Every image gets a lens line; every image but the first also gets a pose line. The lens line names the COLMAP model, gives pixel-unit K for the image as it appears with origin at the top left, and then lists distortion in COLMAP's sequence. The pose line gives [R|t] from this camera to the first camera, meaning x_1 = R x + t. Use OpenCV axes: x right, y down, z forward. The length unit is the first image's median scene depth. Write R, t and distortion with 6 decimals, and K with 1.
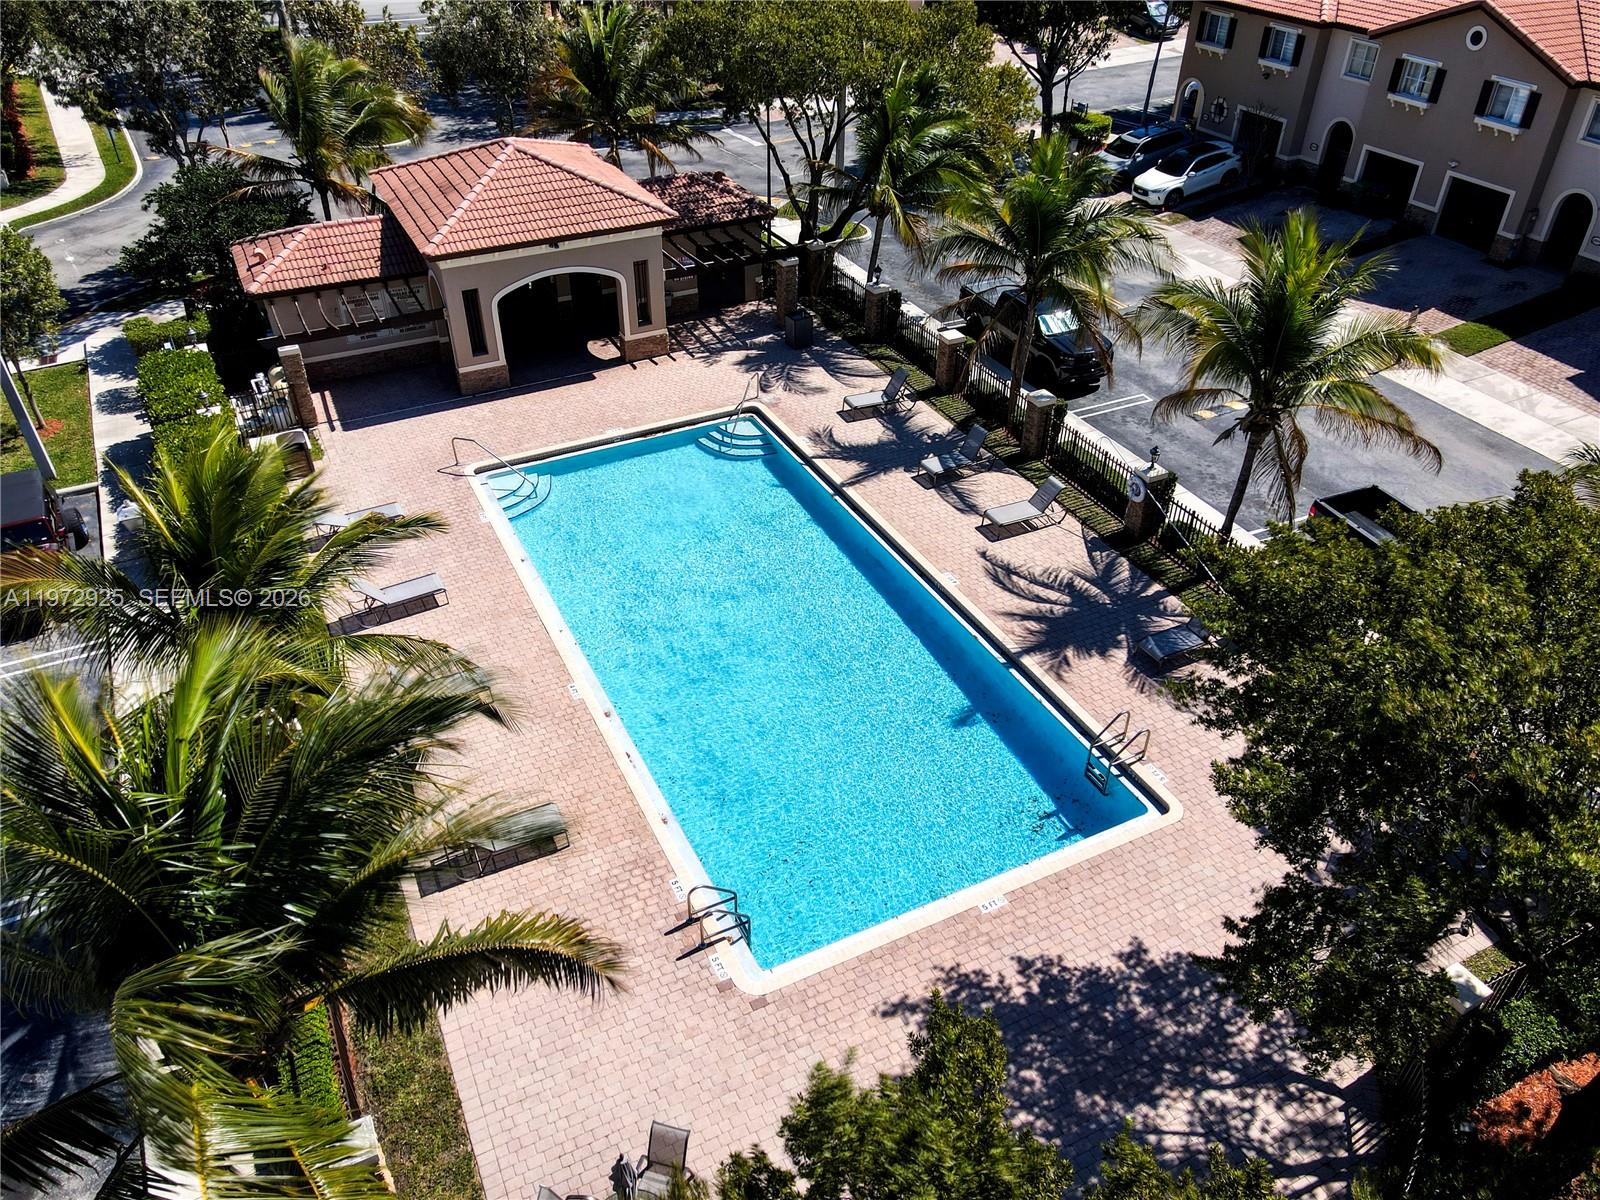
lens RADIAL K [[1158.6, 0, 777.9], [0, 1158.6, 611.6], [0, 0, 1]] dist [0.016831, 0.002514]
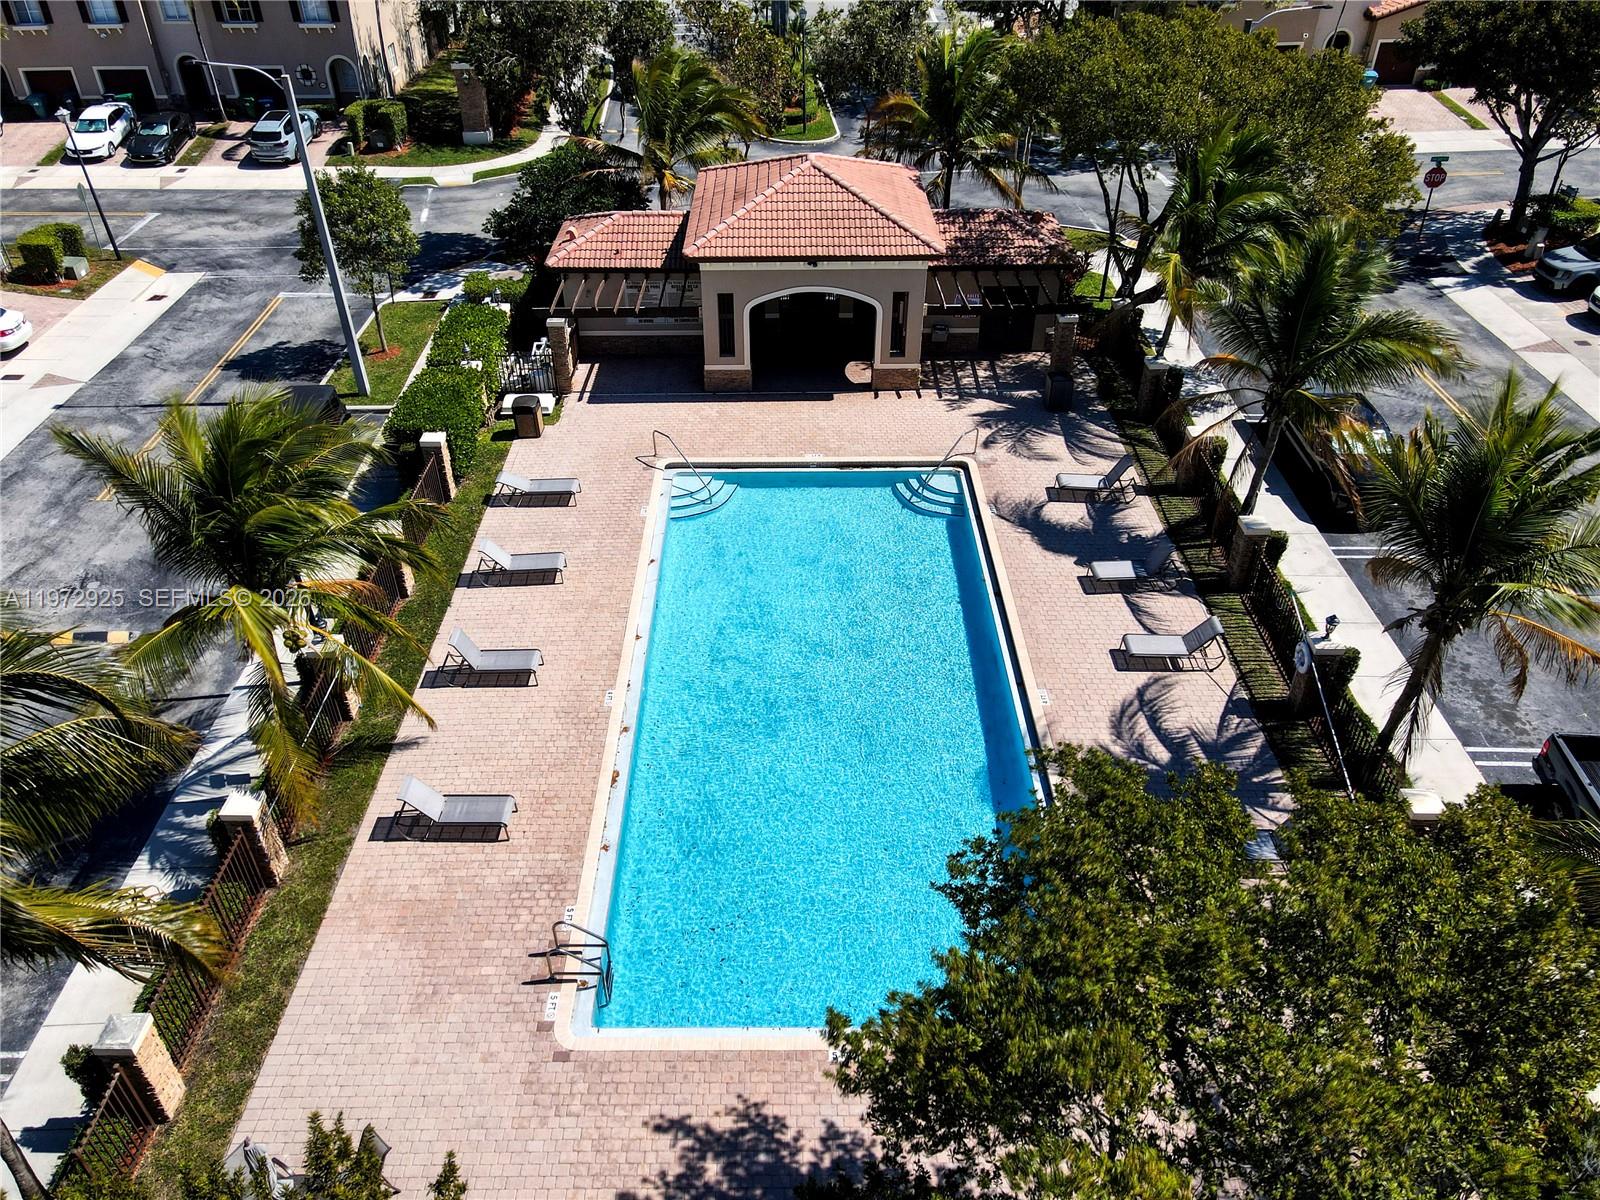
lens RADIAL K [[1176.6, 0, 800.0], [0, 1176.6, 600.0], [0, 0, 1]] dist [0.010215, 0.005991]
pose [[0.896106, 0.255310, -0.363057, 0.236533], [-0.259918, 0.964921, 0.037019, -0.068992], [0.359772, 0.061192, 0.931031, 0.066142]]
